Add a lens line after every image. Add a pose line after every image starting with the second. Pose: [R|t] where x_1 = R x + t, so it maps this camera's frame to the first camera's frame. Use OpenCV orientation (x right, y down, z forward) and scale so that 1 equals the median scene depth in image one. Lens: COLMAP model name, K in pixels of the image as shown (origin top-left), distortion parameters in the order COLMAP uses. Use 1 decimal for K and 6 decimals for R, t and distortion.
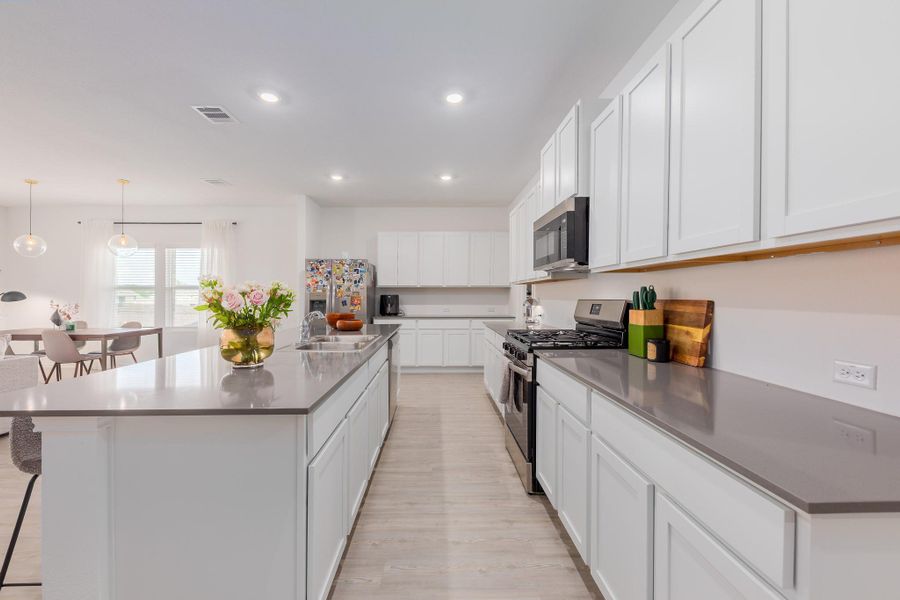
lens RADIAL K [[368.8, 0, 442.1], [0, 368.8, 300.1], [0, 0, 1]] dist [-0.001058, -0.000358]
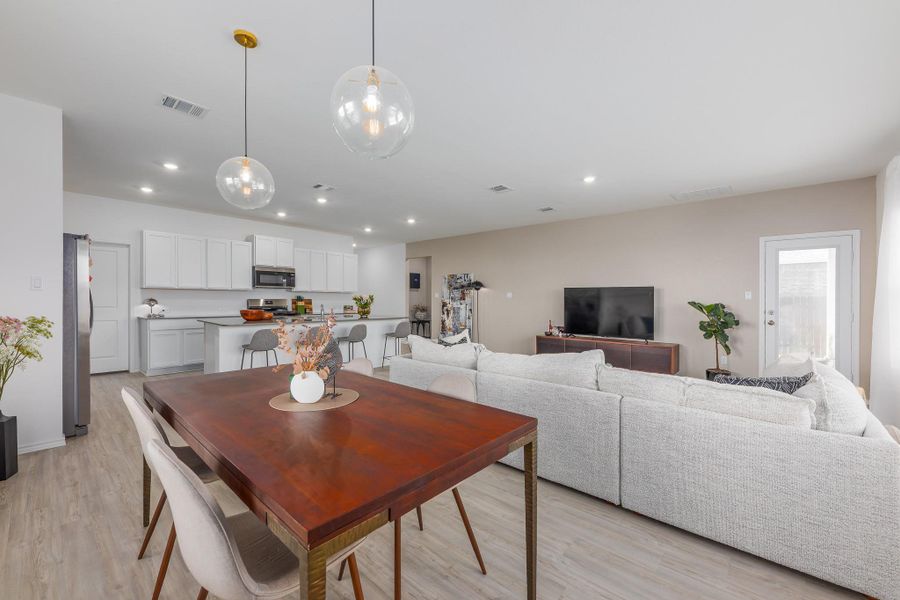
lens RADIAL K [[359.9, 0, 448.3], [0, 359.9, 302.7], [0, 0, 1]] dist [-0.001450, -0.000081]
pose [[-0.743190, -0.009910, 0.669007, -1.212848], [0.000079, 0.999889, 0.014899, -0.008088], [-0.669081, 0.011126, -0.743107, 1.049584]]
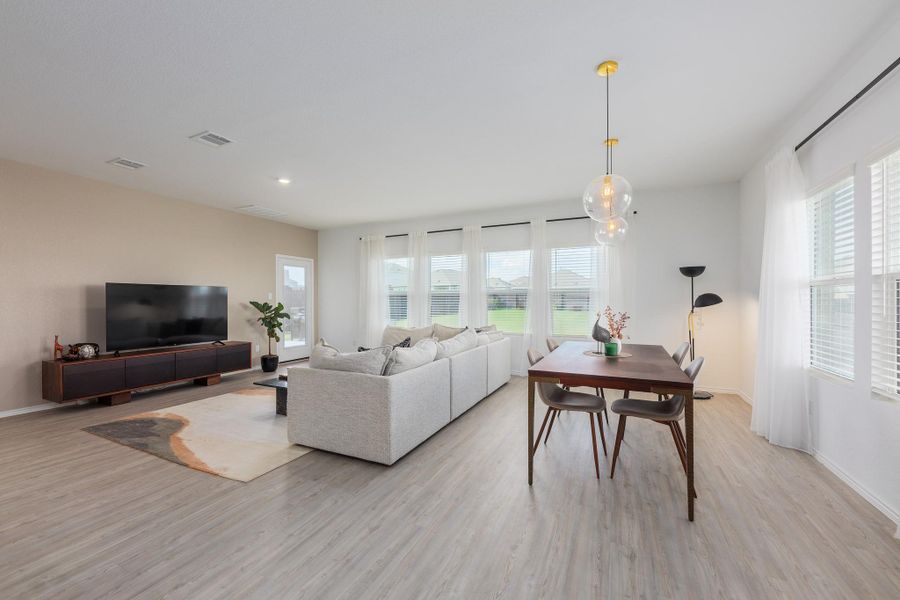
lens RADIAL K [[359.9, 0, 448.3], [0, 359.9, 302.7], [0, 0, 1]] dist [-0.001450, -0.000081]
pose [[-0.443431, 0.008186, -0.896271, -0.307635], [-0.008304, 0.999878, 0.013241, -0.012596], [0.896270, 0.013314, -0.443309, 0.922831]]
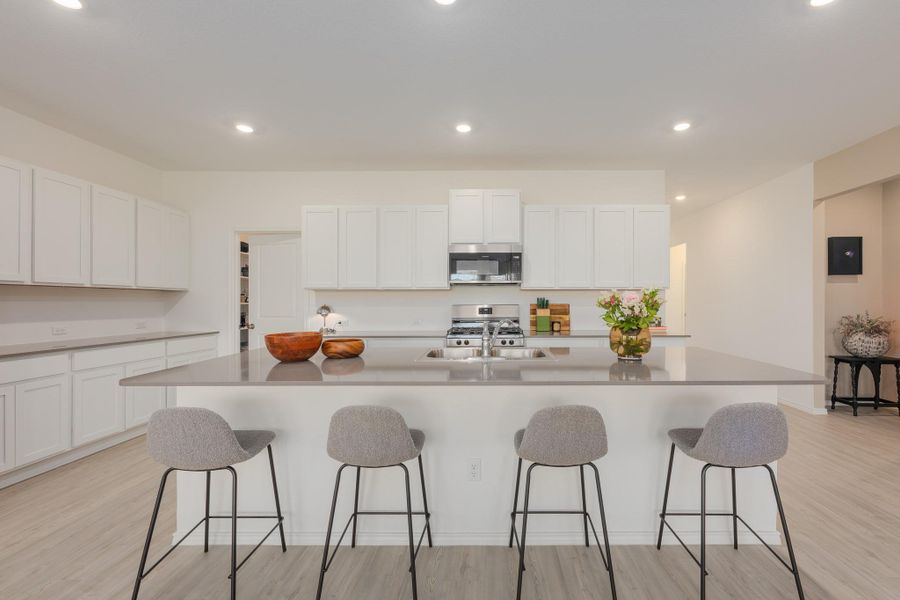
lens RADIAL K [[373.1, 0, 487.1], [0, 373.1, 306.5], [0, 0, 1]] dist [0.001913, 0.000047]
pose [[0.015279, -0.010651, 0.999827, -0.585293], [0.012017, 0.999873, 0.010468, -0.006261], [-0.999811, 0.011855, 0.015405, 0.474456]]
